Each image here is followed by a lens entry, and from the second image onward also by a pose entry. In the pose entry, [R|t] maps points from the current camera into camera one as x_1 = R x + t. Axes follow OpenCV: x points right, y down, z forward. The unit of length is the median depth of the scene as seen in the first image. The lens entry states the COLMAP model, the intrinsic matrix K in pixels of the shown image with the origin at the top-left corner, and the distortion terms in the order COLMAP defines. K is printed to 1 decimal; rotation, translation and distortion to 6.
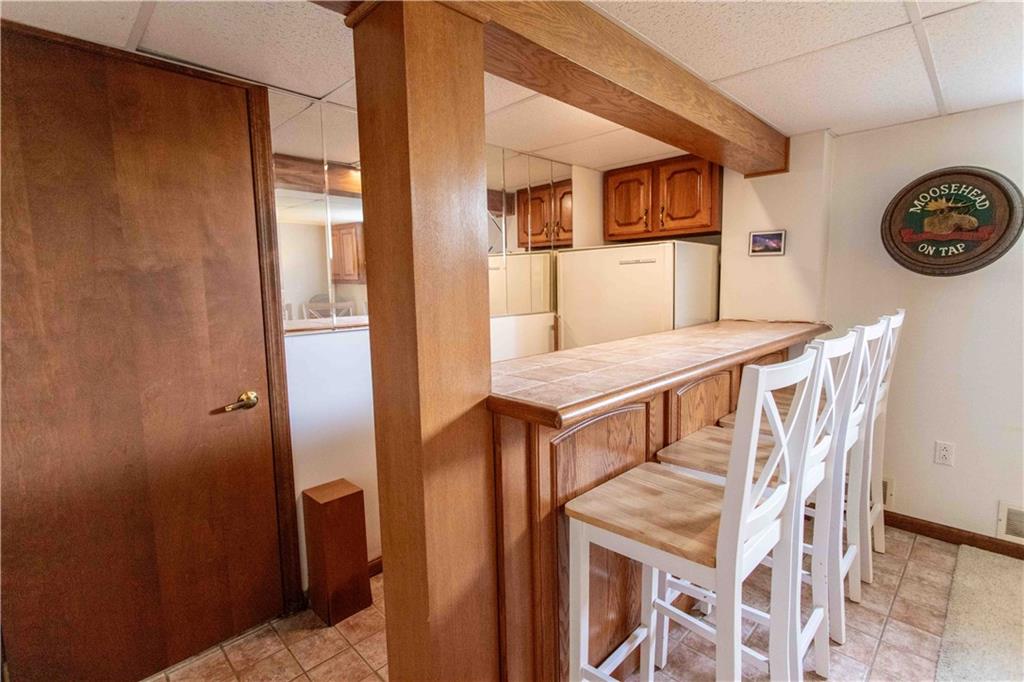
lens RADIAL K [[483.2, 0, 513.8], [0, 483.2, 338.8], [0, 0, 1]] dist [0.000587, 0.002488]
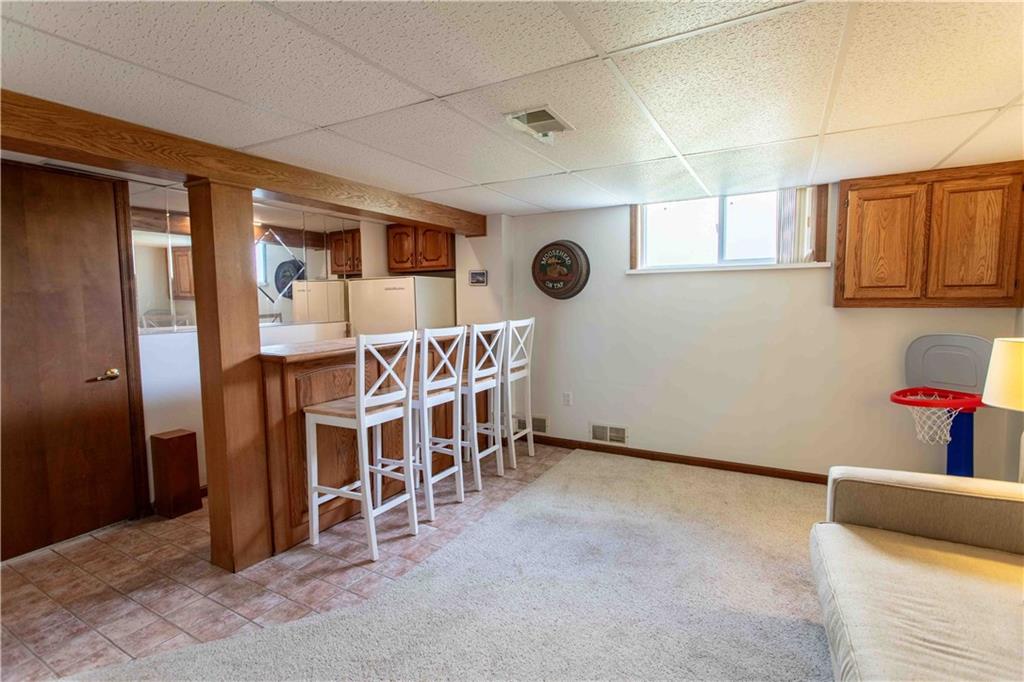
lens RADIAL K [[483.2, 0, 510.6], [0, 483.2, 337.5], [0, 0, 1]] dist [0.000587, 0.002488]
pose [[0.965042, -0.012447, 0.261800, 0.279364], [0.022385, 0.999136, -0.035015, 0.086519], [-0.261138, 0.039651, 0.964487, -0.827704]]
